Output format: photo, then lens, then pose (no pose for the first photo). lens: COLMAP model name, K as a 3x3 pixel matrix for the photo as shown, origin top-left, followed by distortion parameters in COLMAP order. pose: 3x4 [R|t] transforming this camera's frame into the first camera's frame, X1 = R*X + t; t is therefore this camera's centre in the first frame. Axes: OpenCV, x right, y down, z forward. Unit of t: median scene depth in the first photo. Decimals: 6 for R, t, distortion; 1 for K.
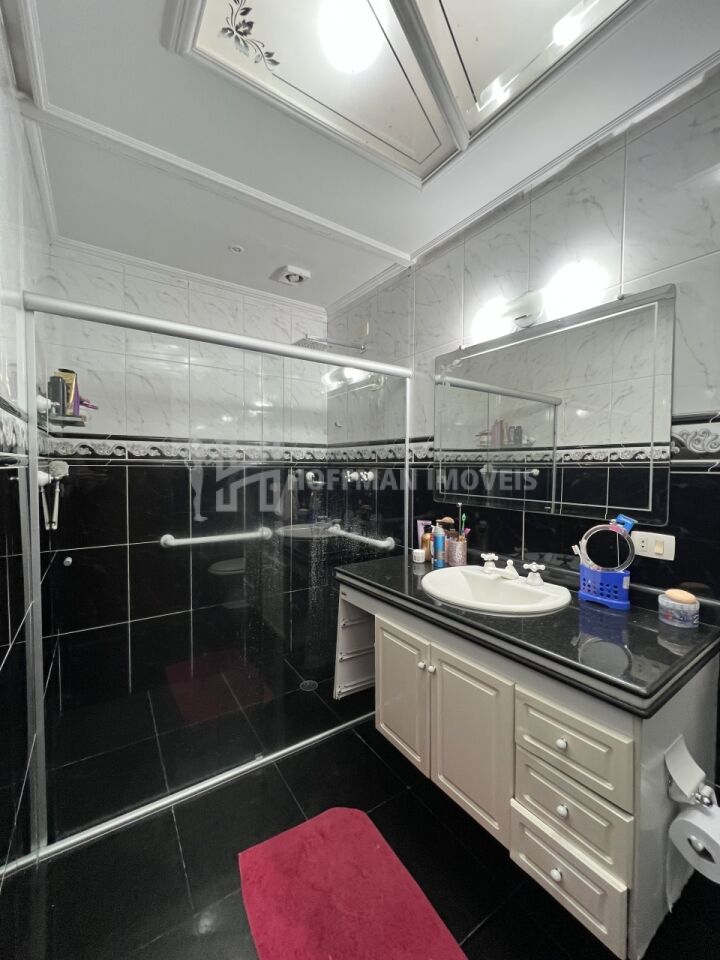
lens RADIAL K [[384.9, 0, 360.0], [0, 384.9, 479.9], [0, 0, 1]] dist [0.002708, 0.000103]
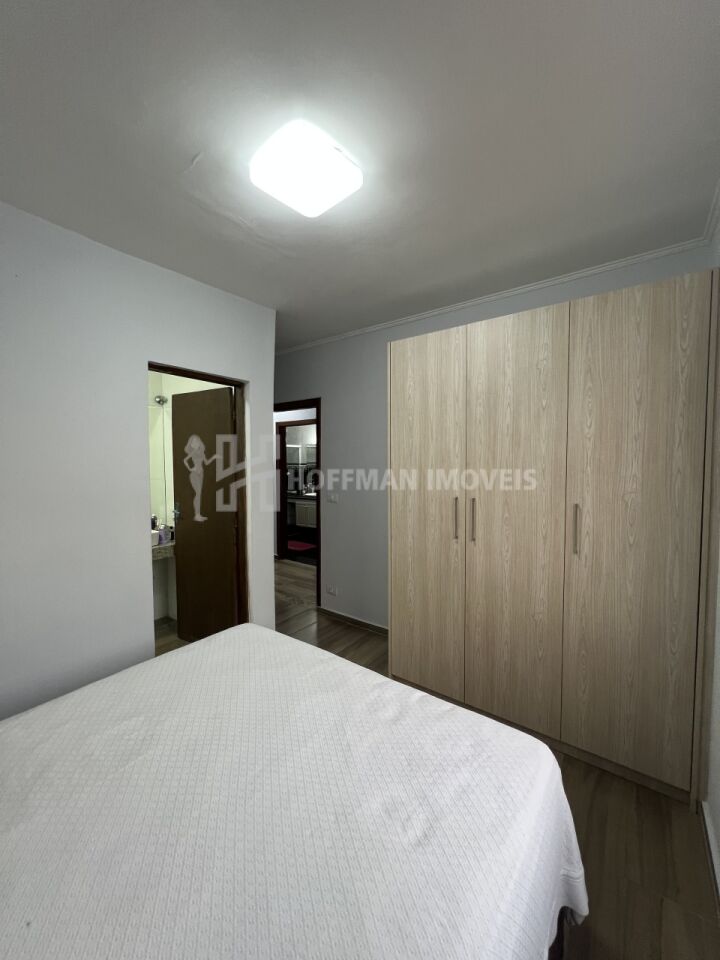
lens RADIAL K [[384.9, 0, 361.0], [0, 384.9, 479.8], [0, 0, 1]] dist [0.002708, 0.000103]
pose [[0.958445, -0.027736, 0.283928, -0.316277], [0.023643, 0.999561, 0.017832, -0.036972], [-0.284298, -0.010378, 0.958680, -2.319742]]
